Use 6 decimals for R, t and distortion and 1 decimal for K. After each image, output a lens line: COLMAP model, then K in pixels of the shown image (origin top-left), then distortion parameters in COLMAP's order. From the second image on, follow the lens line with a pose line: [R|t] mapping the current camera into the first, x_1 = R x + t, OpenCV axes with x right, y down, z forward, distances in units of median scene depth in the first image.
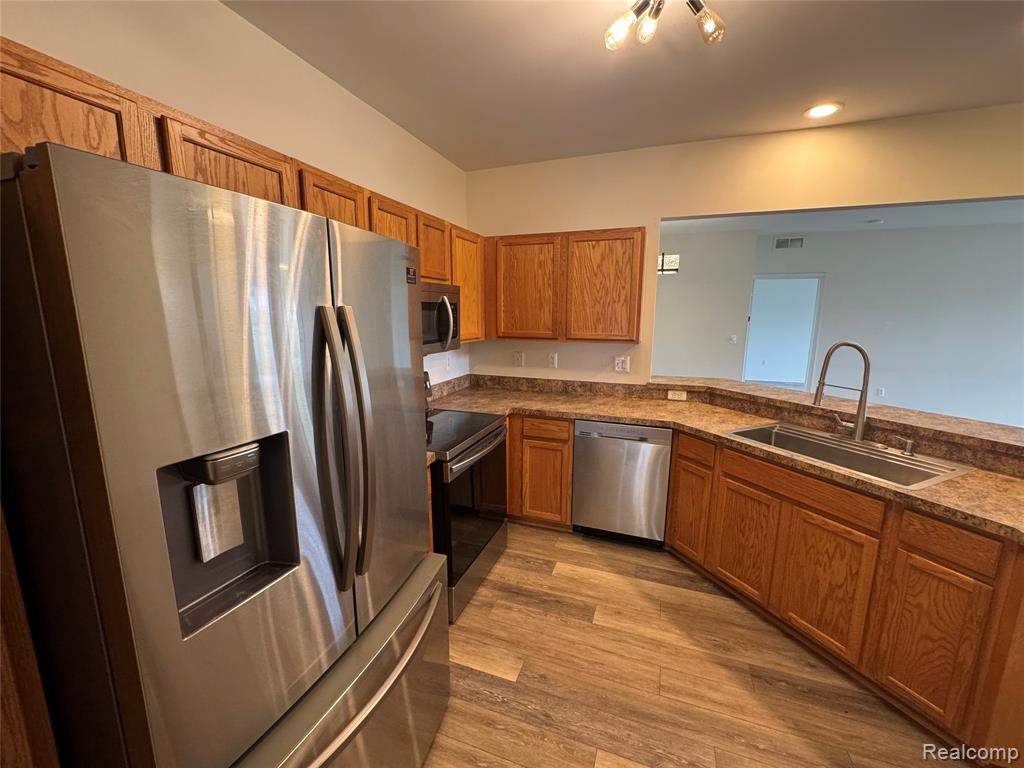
lens RADIAL K [[409.4, 0, 516.5], [0, 409.4, 383.3], [0, 0, 1]] dist [-0.005540, 0.000787]
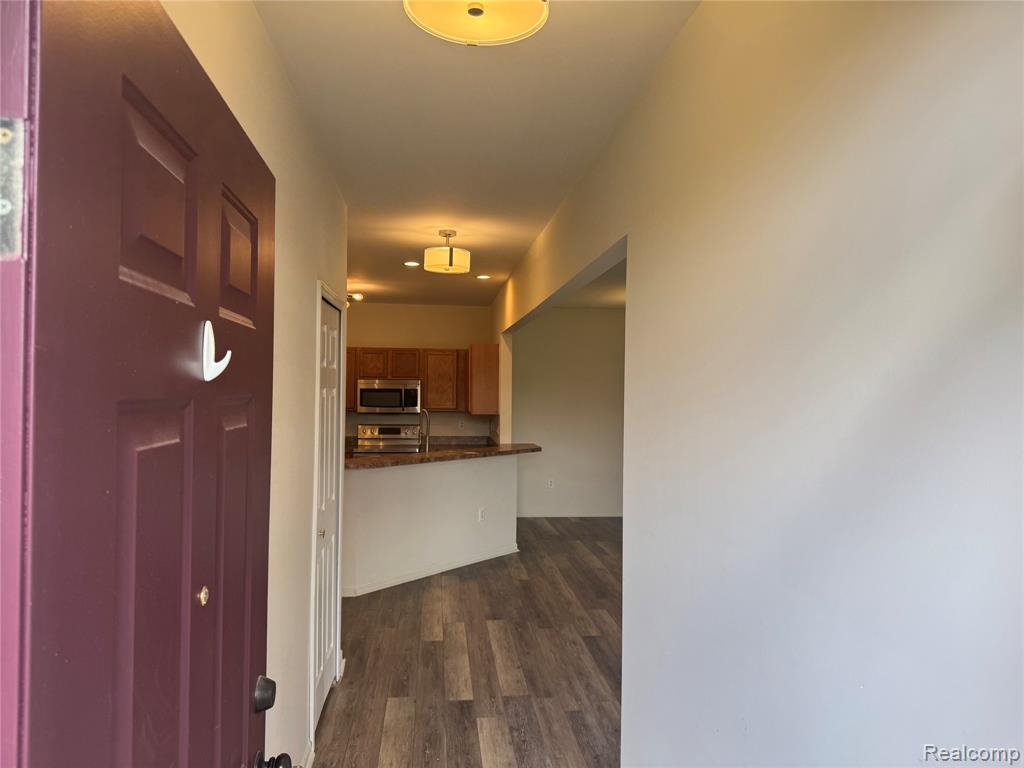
lens RADIAL K [[708.1, 0, 517.4], [0, 708.1, 378.7], [0, 0, 1]] dist [0.048746, -0.053852]
pose [[0.452860, -0.012962, -0.891487, 2.564832], [-0.165391, 0.981318, -0.098284, 0.006563], [0.876107, 0.191953, 0.442256, -0.065994]]
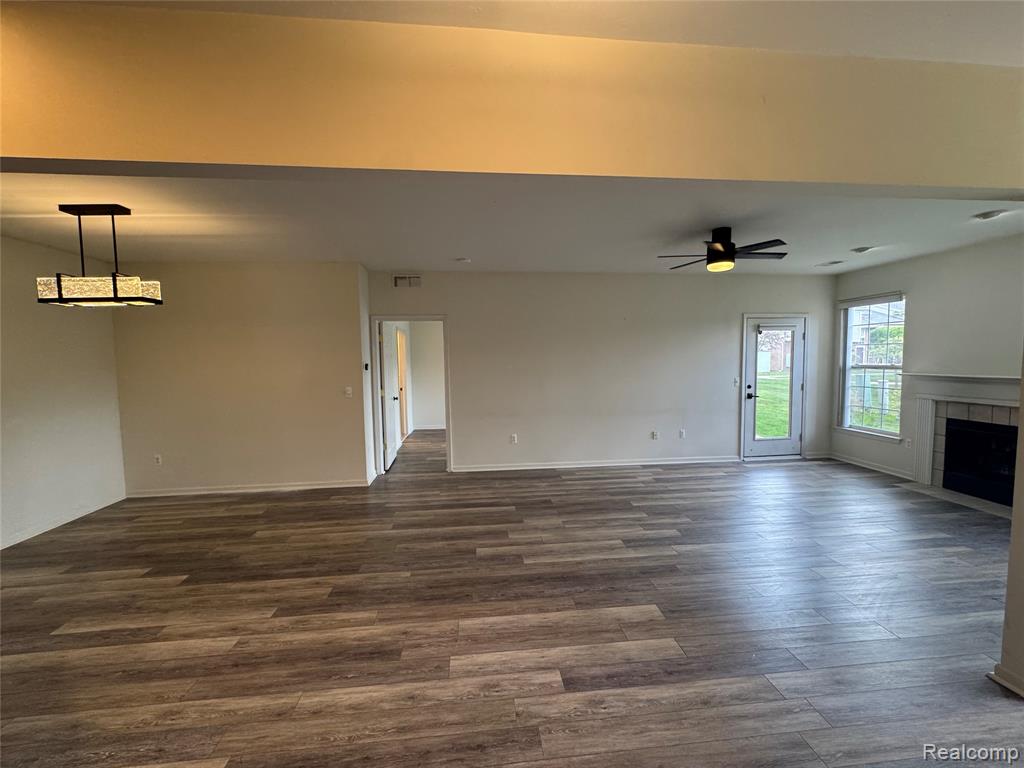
lens RADIAL K [[409.4, 0, 511.1], [0, 409.4, 385.2], [0, 0, 1]] dist [-0.005540, 0.000787]
pose [[0.898936, -0.049106, 0.435319, 0.939936], [0.096449, 0.991500, -0.087322, -0.038966], [-0.427330, 0.120483, 0.896032, 0.262070]]
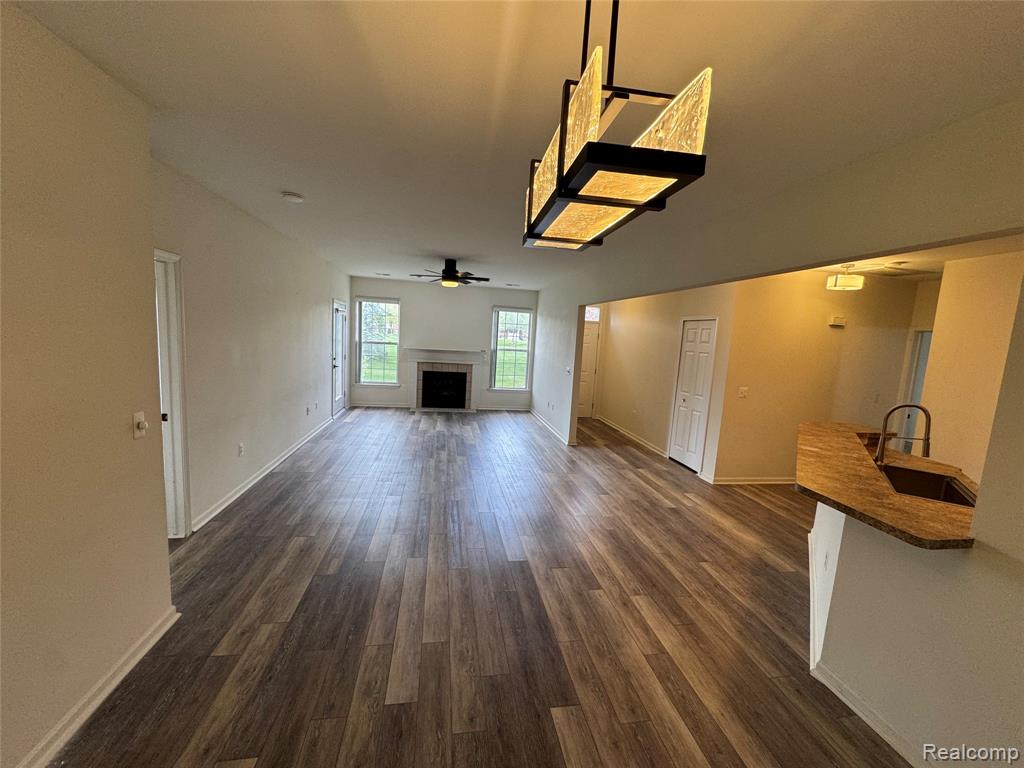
lens RADIAL K [[409.4, 0, 513.8], [0, 409.4, 380.1], [0, 0, 1]] dist [-0.005540, 0.000787]
pose [[-0.499219, -0.132793, 0.856240, 0.216730], [0.088993, 0.975103, 0.203113, -0.363753], [-0.861894, 0.177597, -0.474972, 1.767417]]
